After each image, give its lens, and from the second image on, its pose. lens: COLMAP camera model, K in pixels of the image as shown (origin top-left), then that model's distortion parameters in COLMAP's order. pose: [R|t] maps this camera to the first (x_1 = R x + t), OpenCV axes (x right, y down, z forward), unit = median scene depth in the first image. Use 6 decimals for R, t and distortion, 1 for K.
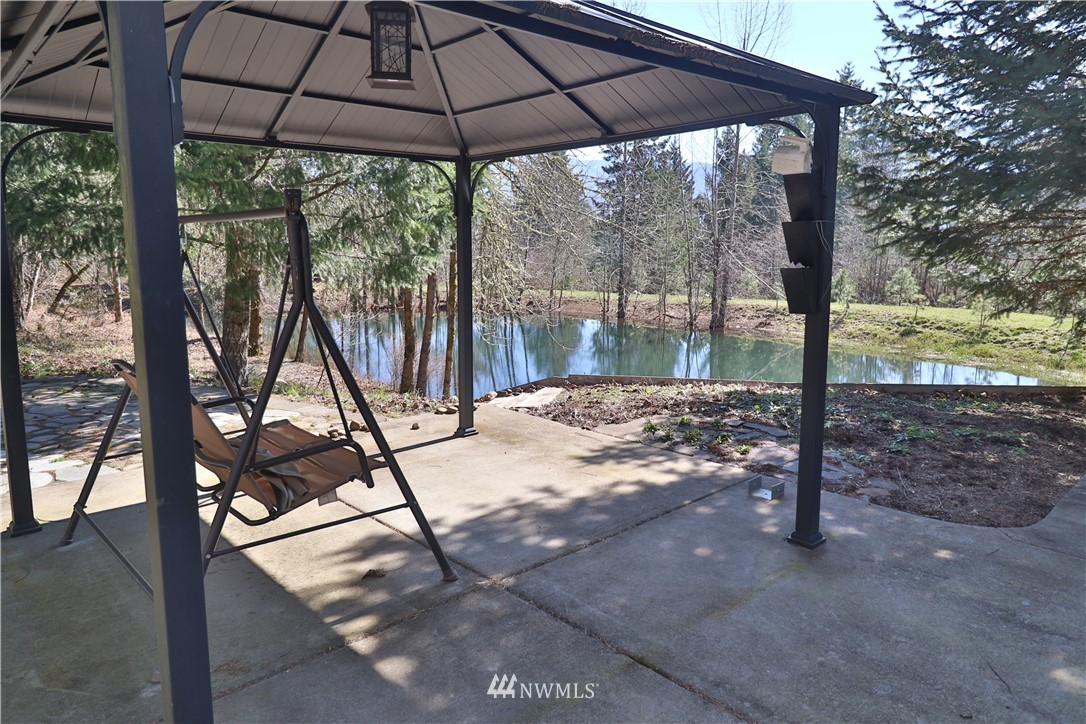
lens RADIAL K [[719.2, 0, 546.8], [0, 719.2, 345.2], [0, 0, 1]] dist [0.003969, -0.007669]
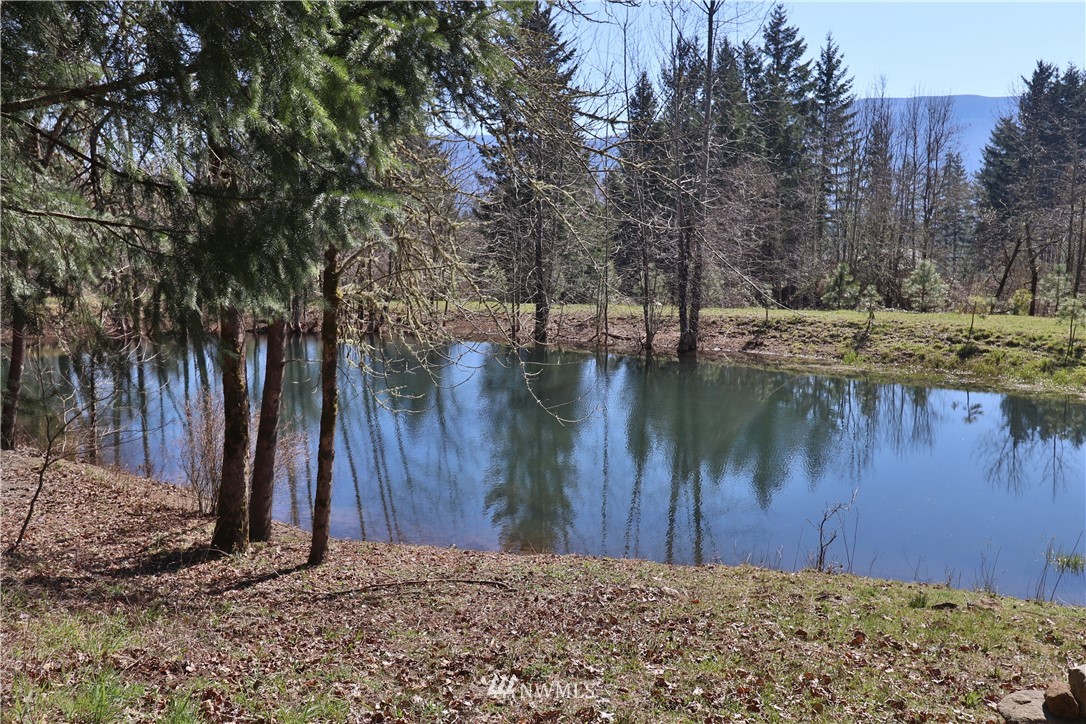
lens RADIAL K [[898.3, 0, 546.4], [0, 898.3, 349.3], [0, 0, 1]] dist [0.003705, -0.006047]
pose [[0.983734, -0.030176, 0.177077, -0.045972], [0.033628, 0.999298, -0.016524, -0.017051], [-0.176454, 0.022210, 0.984058, 0.189864]]
